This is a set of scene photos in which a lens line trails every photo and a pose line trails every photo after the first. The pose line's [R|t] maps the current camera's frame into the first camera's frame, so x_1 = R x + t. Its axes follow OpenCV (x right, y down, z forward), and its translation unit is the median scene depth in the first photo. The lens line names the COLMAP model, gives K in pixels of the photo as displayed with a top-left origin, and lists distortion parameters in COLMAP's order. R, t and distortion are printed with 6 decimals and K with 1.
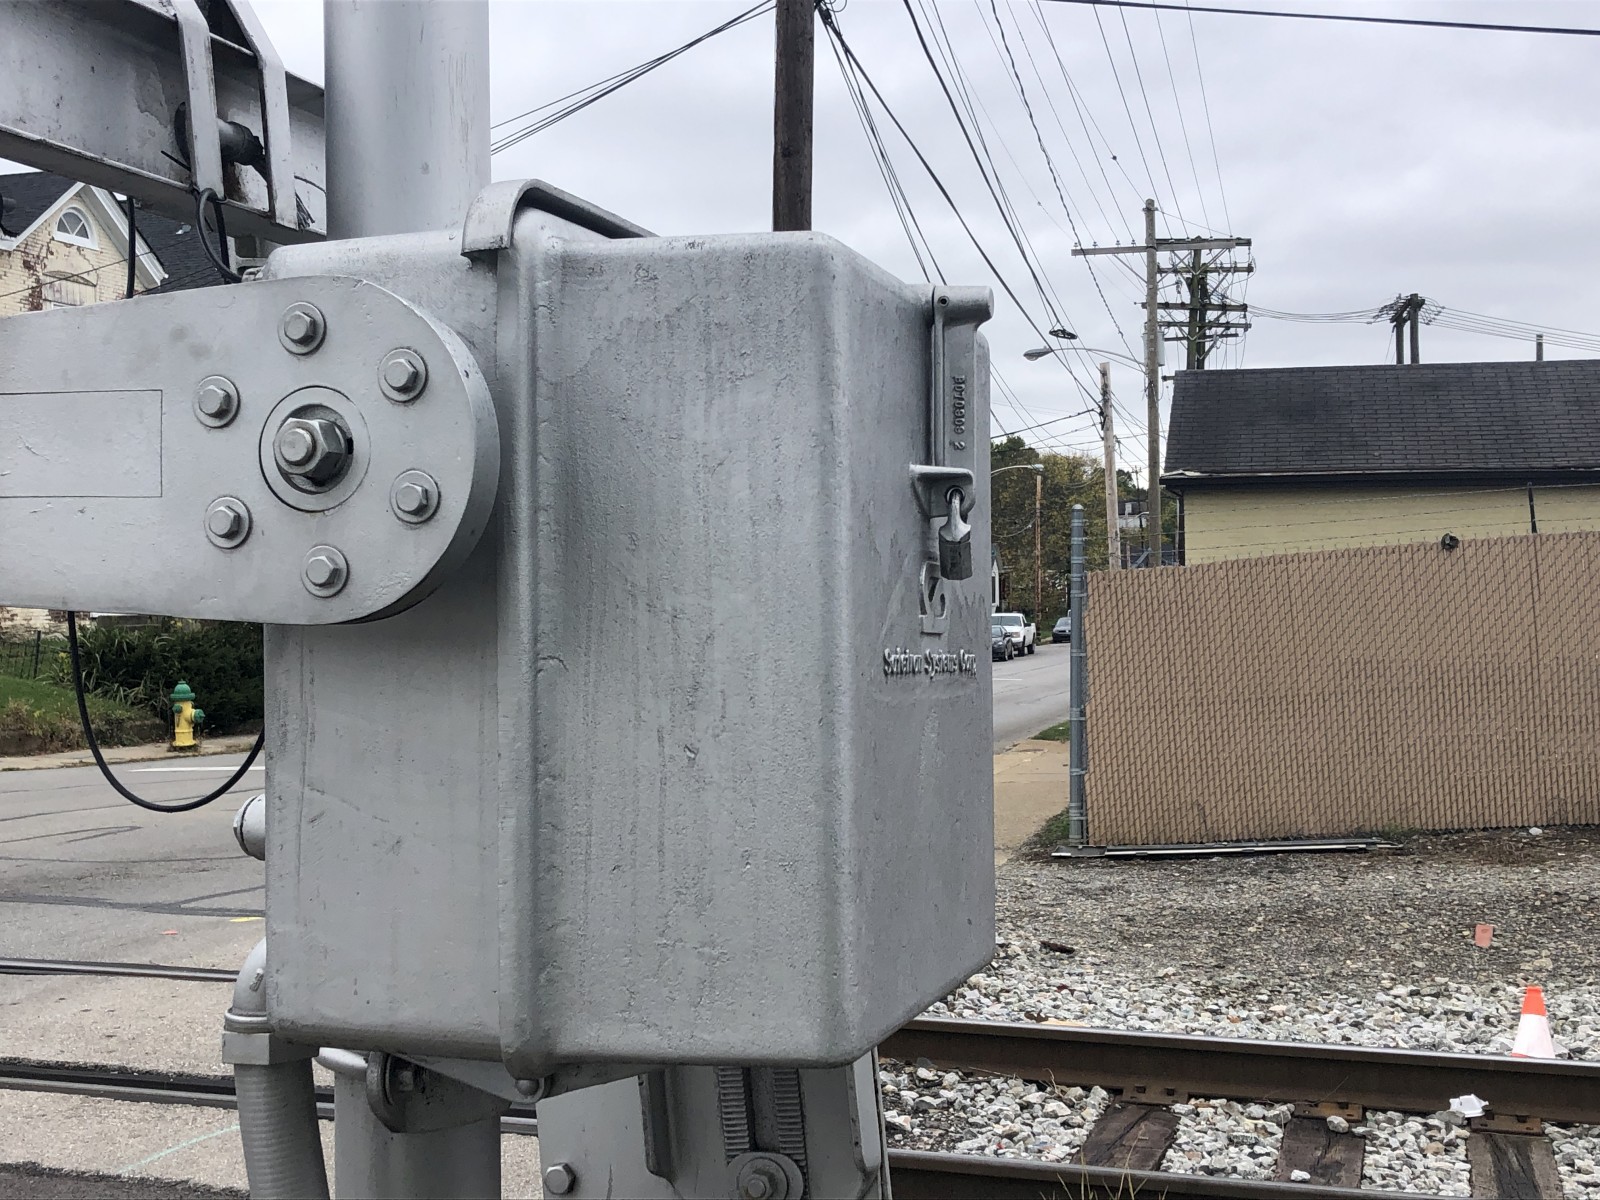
lens RADIAL K [[2004.3, 0, 776.3], [0, 2004.3, 585.0], [0, 0, 1]] dist [0.031482, 0.000000]
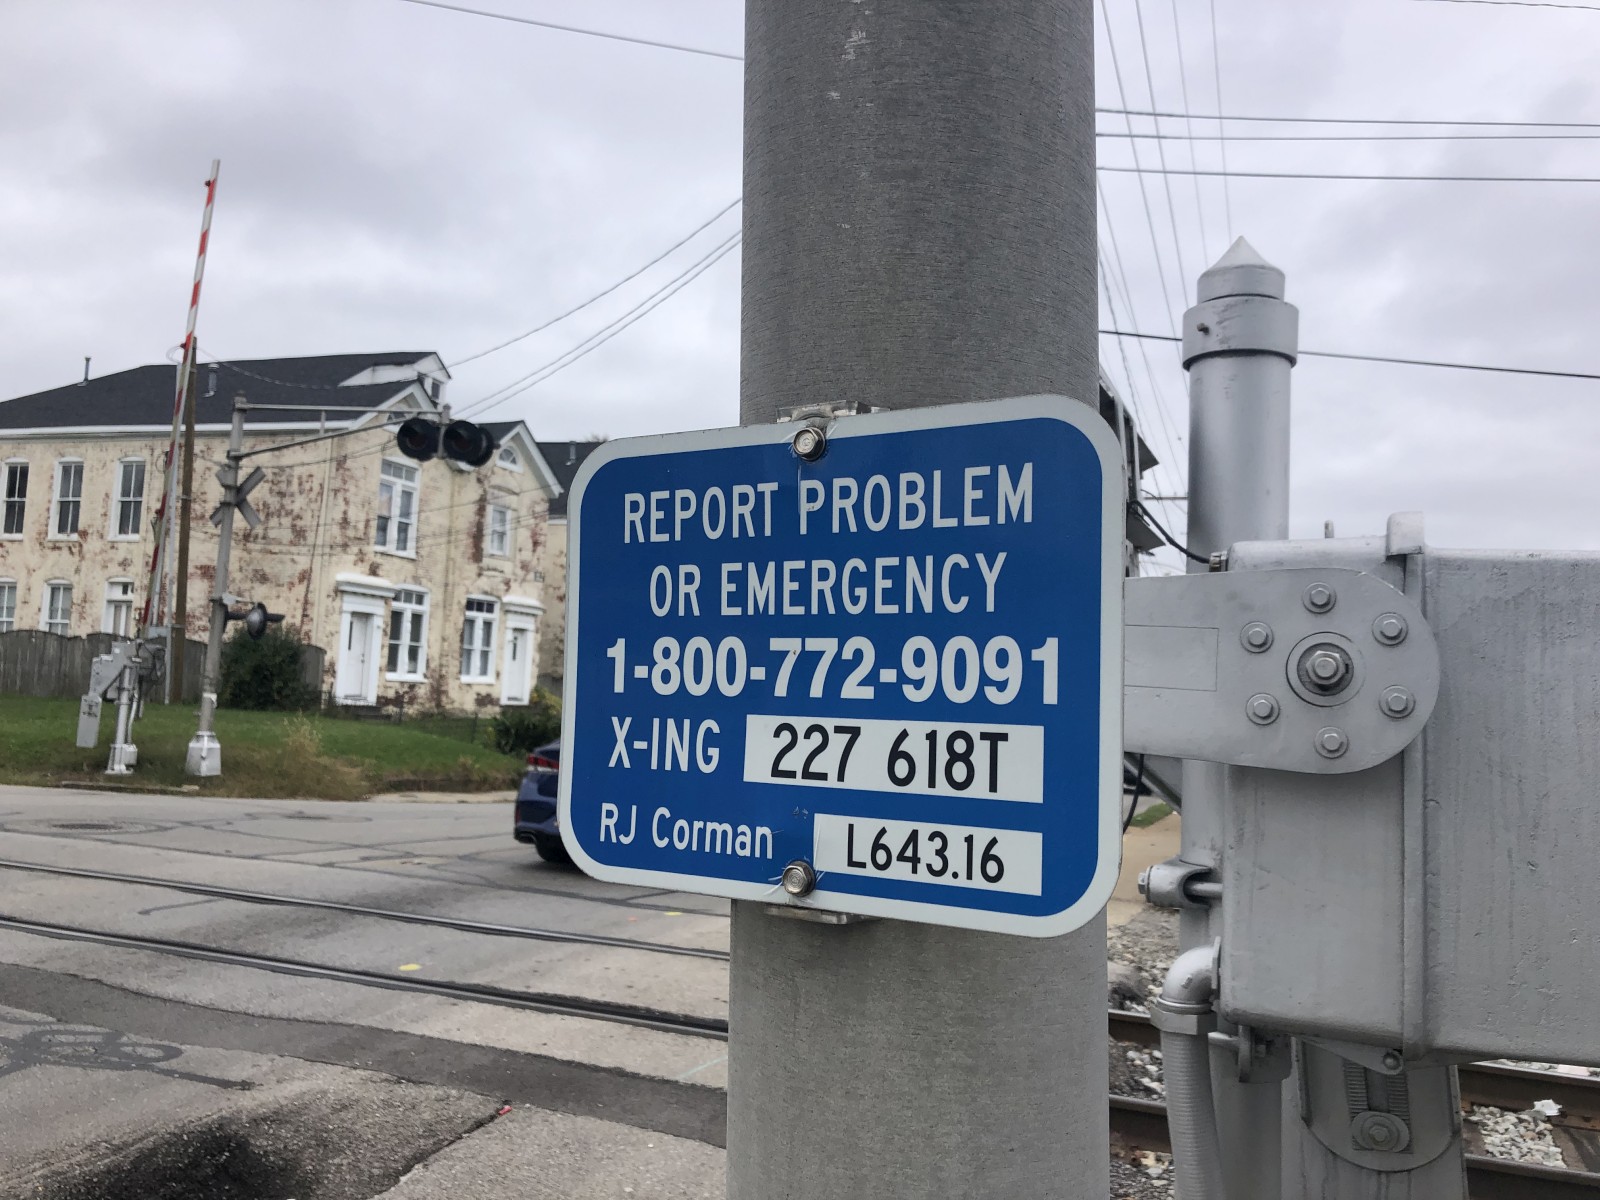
lens RADIAL K [[1320.4, 0, 804.6], [0, 1320.4, 596.4], [0, 0, 1]] dist [0.040356, -0.037072]
pose [[0.994972, 0.048422, -0.087665, -0.151984], [-0.055329, 0.995404, -0.078158, -0.004627], [0.083477, 0.082616, 0.993079, -0.039285]]
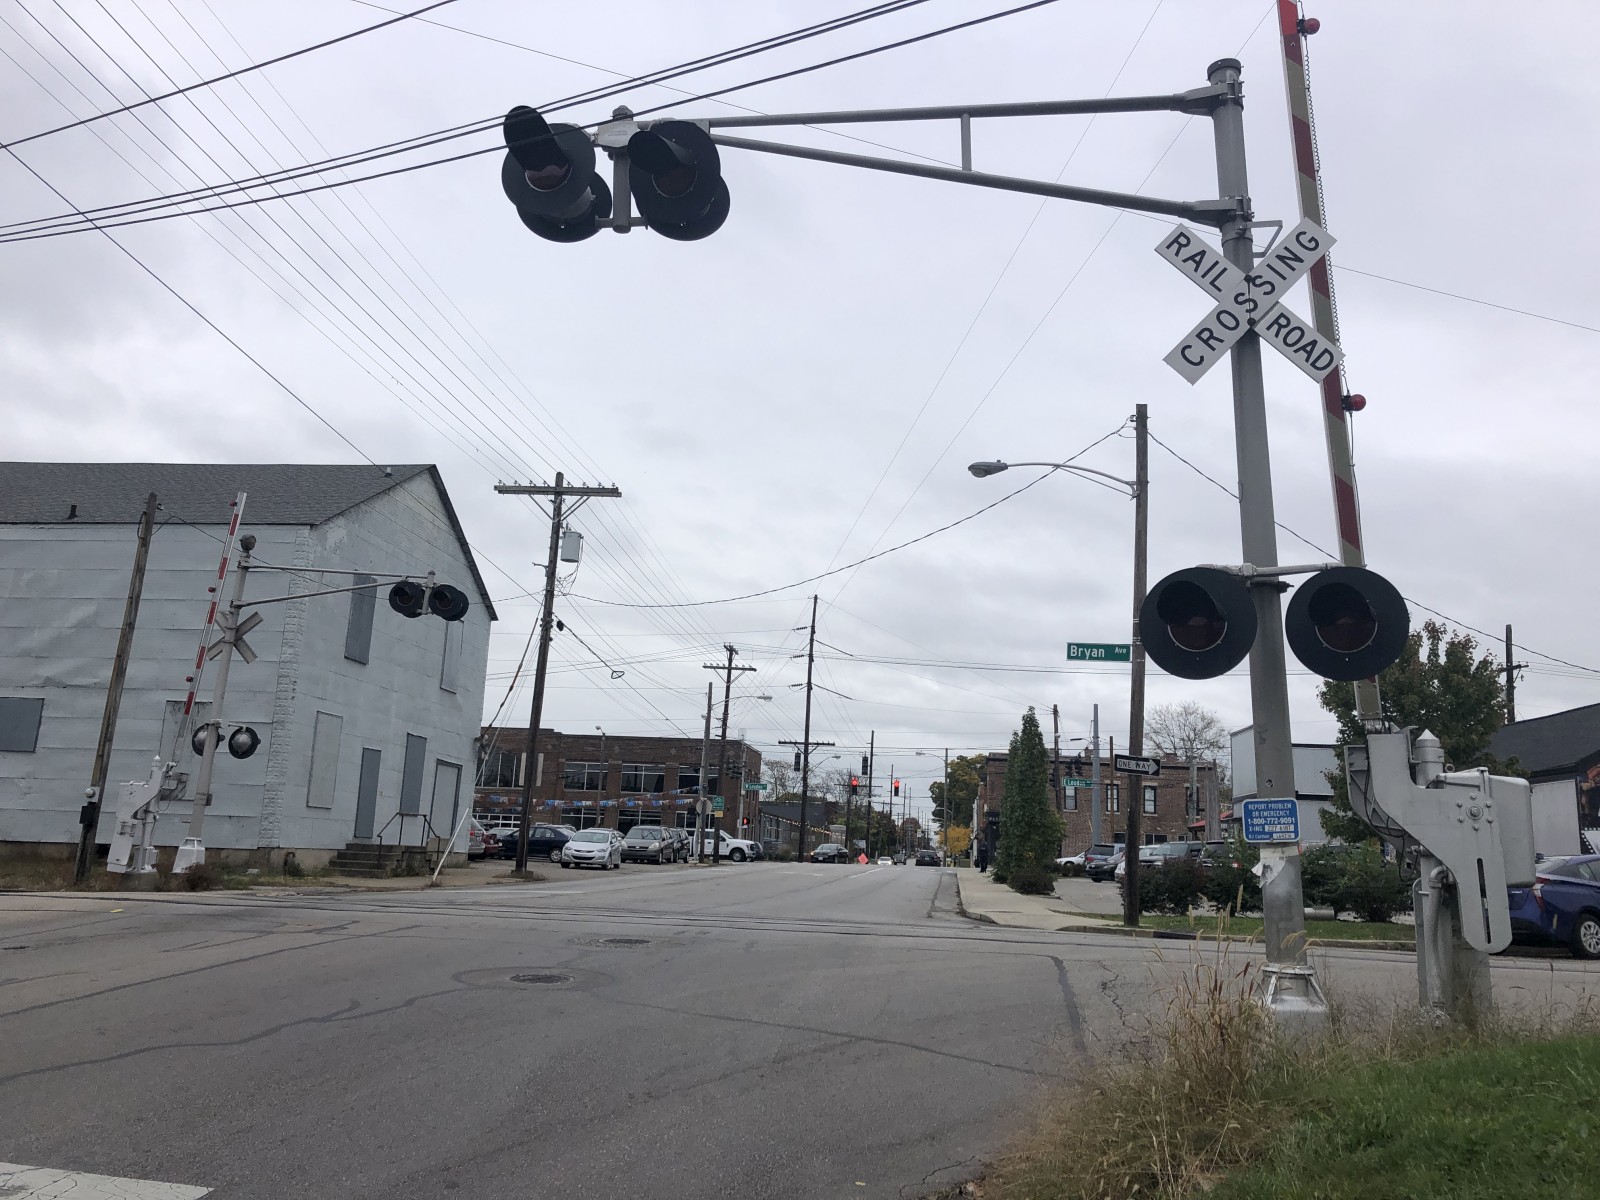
lens RADIAL K [[1320.4, 0, 804.9], [0, 1320.4, 602.9], [0, 0, 1]] dist [0.040356, -0.037072]
pose [[0.967160, 0.053907, 0.248386, -1.072607], [-0.023676, 0.992109, -0.123125, -0.055878], [-0.253063, 0.113201, 0.960804, -1.261140]]
